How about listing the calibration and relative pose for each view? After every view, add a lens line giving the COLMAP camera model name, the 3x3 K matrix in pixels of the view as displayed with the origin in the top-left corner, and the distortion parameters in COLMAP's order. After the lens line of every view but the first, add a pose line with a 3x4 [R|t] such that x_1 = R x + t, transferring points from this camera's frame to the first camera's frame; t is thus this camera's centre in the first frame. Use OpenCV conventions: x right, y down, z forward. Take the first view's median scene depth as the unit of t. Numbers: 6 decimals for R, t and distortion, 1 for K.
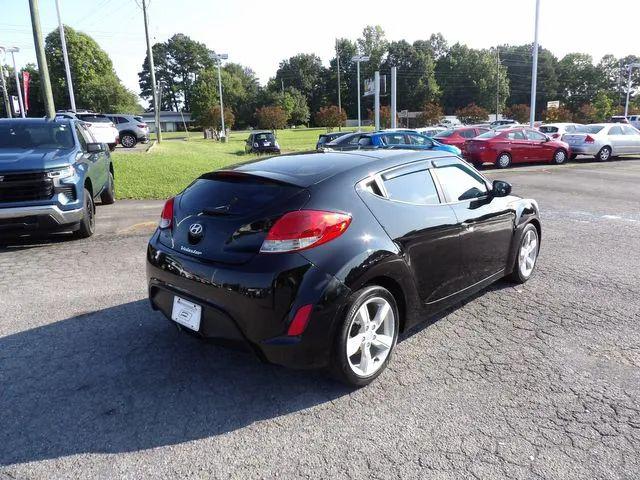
lens RADIAL K [[457.4, 0, 313.6], [0, 457.4, 240.8], [0, 0, 1]] dist [0.002593, -0.010261]
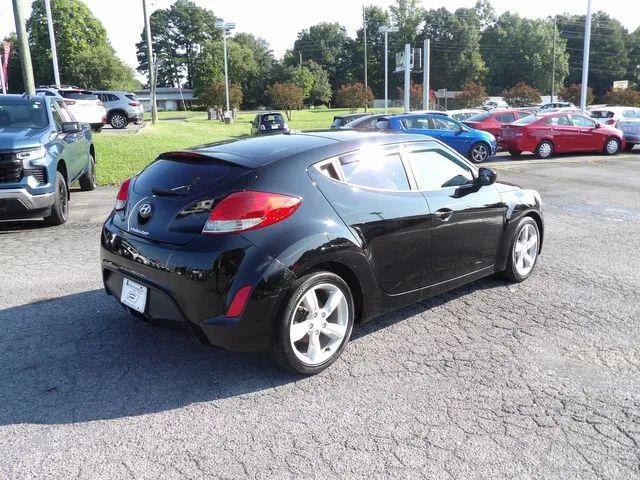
lens RADIAL K [[545.8, 0, 316.5], [0, 545.8, 236.8], [0, 0, 1]] dist [-0.031277, 0.043897]
pose [[0.998751, 0.023016, -0.044346, 0.100937], [-0.023494, 0.999671, -0.010295, 0.022513], [0.044094, 0.011324, 0.998963, -0.093377]]
